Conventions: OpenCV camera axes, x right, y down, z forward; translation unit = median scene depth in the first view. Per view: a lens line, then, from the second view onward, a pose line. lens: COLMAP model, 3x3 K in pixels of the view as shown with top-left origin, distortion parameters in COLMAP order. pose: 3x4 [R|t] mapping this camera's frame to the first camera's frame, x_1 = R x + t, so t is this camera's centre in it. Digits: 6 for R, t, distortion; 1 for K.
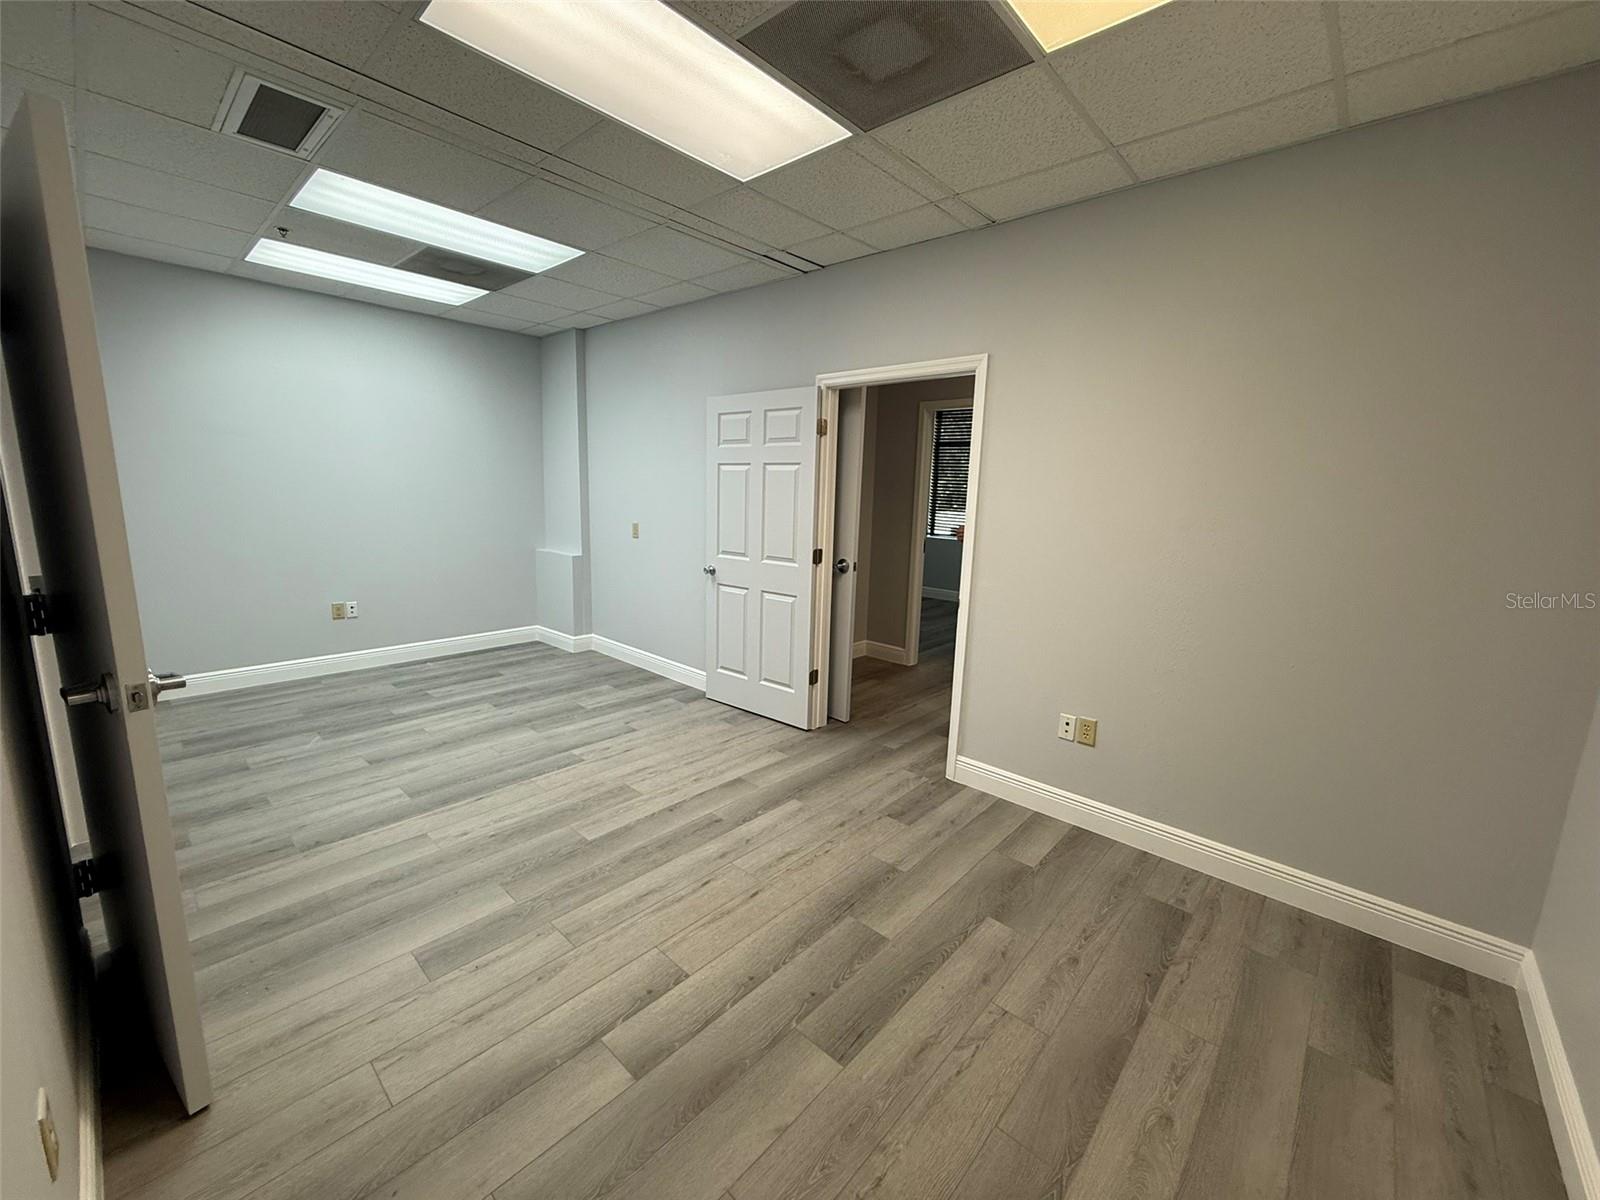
lens RADIAL K [[638.2, 0, 796.8], [0, 638.2, 599.8], [0, 0, 1]] dist [0.000548, -0.000078]
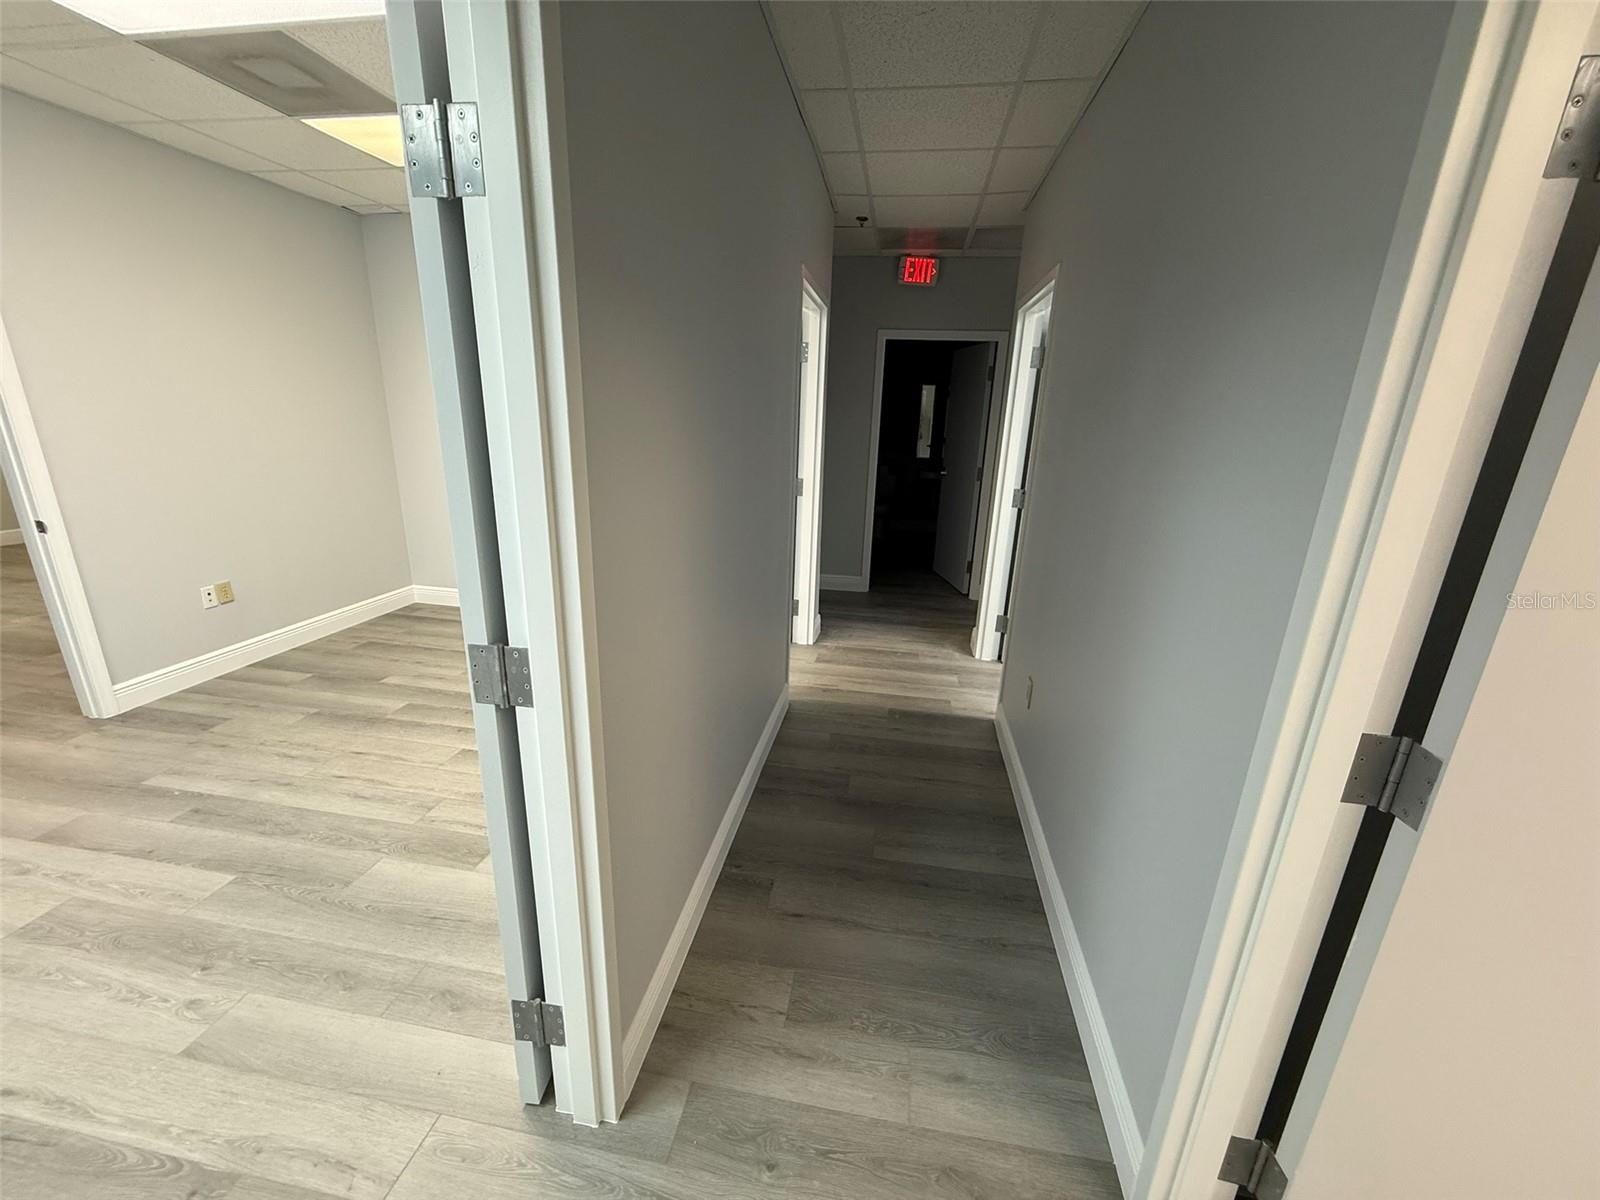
lens RADIAL K [[638.2, 0, 796.8], [0, 638.2, 599.8], [0, 0, 1]] dist [0.000548, -0.000078]
pose [[-0.538111, -0.289105, 0.791741, -1.046948], [0.098988, 0.911159, 0.399989, -0.155958], [-0.837041, 0.293611, -0.461687, 0.584837]]
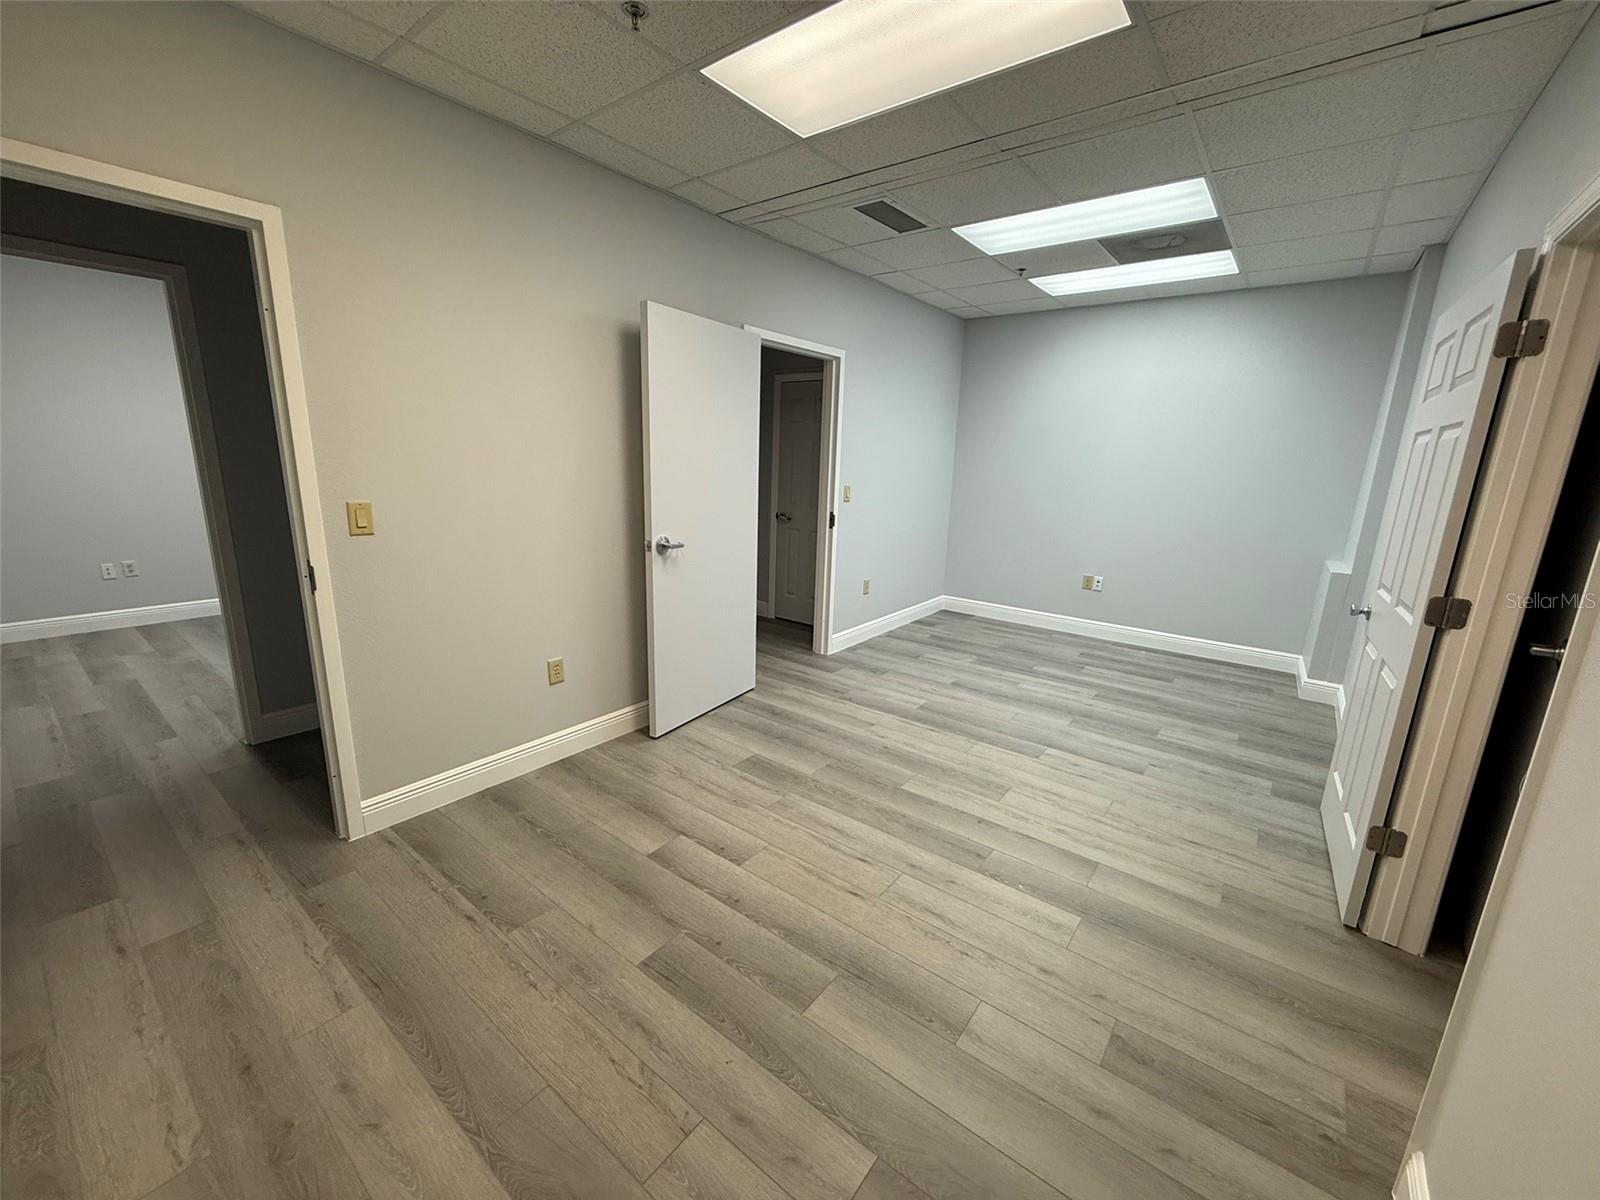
lens RADIAL K [[638.2, 0, 796.8], [0, 638.2, 599.8], [0, 0, 1]] dist [0.000548, -0.000078]
pose [[0.072506, 0.195147, -0.978090, 0.570883], [-0.200412, 0.963520, 0.177384, -0.077544], [0.977025, 0.183160, 0.108971, 0.553802]]
